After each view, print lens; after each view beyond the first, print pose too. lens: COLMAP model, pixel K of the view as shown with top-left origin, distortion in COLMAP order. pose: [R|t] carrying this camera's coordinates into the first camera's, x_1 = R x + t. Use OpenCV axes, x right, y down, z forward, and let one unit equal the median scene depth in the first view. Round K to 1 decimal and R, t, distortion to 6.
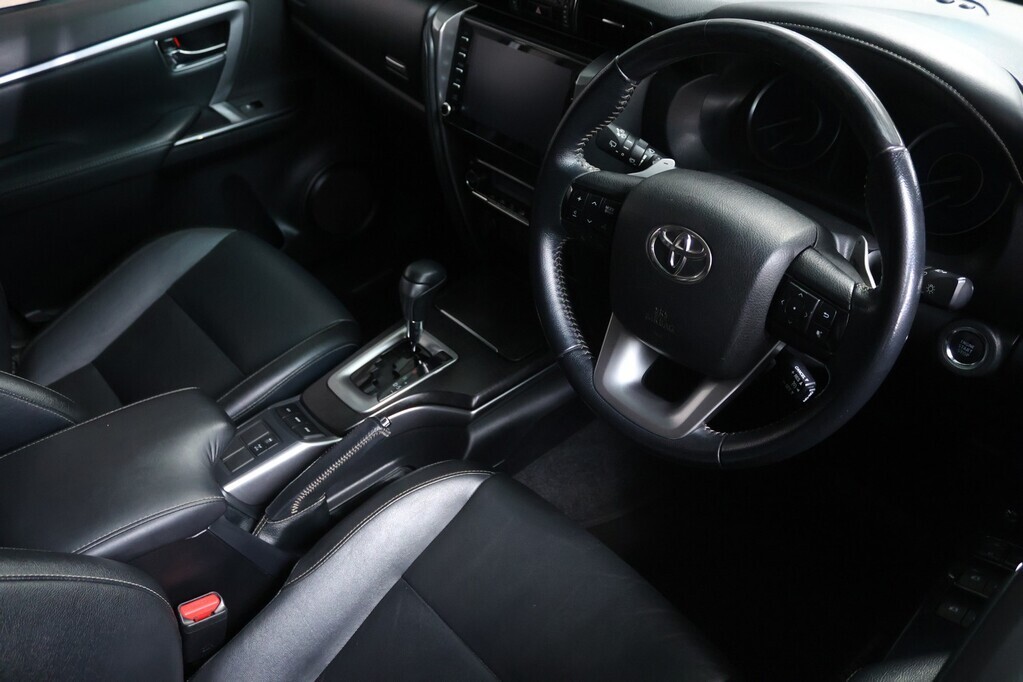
lens RADIAL K [[862.9, 0, 511.5], [0, 862.9, 341.0], [0, 0, 1]] dist [-0.065410, 0.002029]
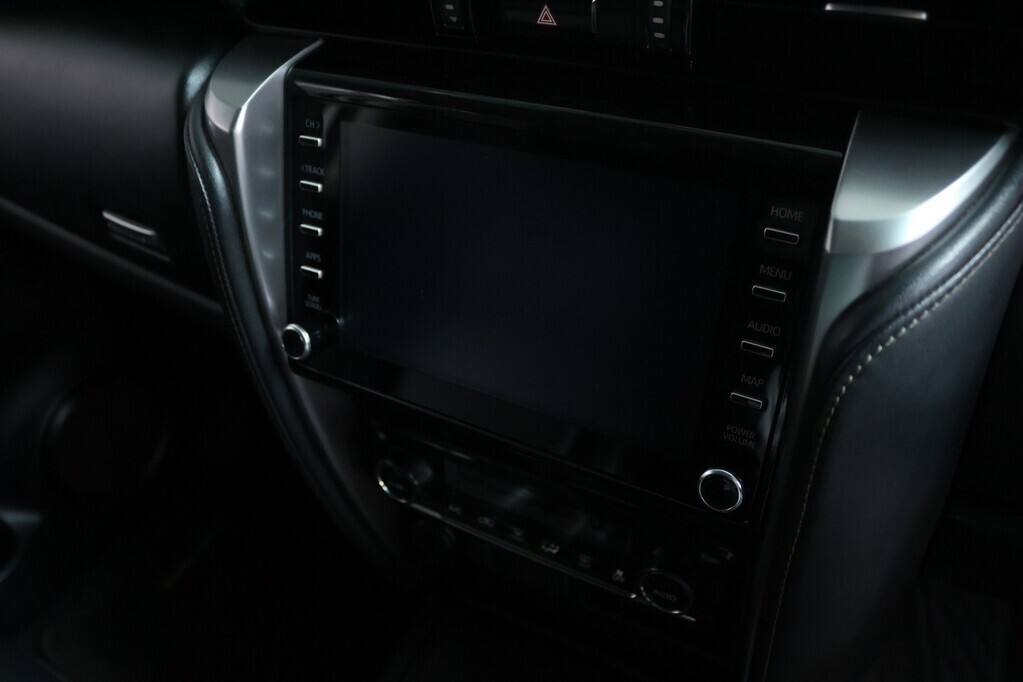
lens RADIAL K [[862.9, 0, 511.5], [0, 862.9, 341.0], [0, 0, 1]] dist [-0.065410, 0.002029]
pose [[0.954681, -0.222845, 0.197291, -0.062127], [0.232883, 0.972074, -0.028929, -0.241558], [-0.185335, 0.073564, 0.979918, 0.641728]]
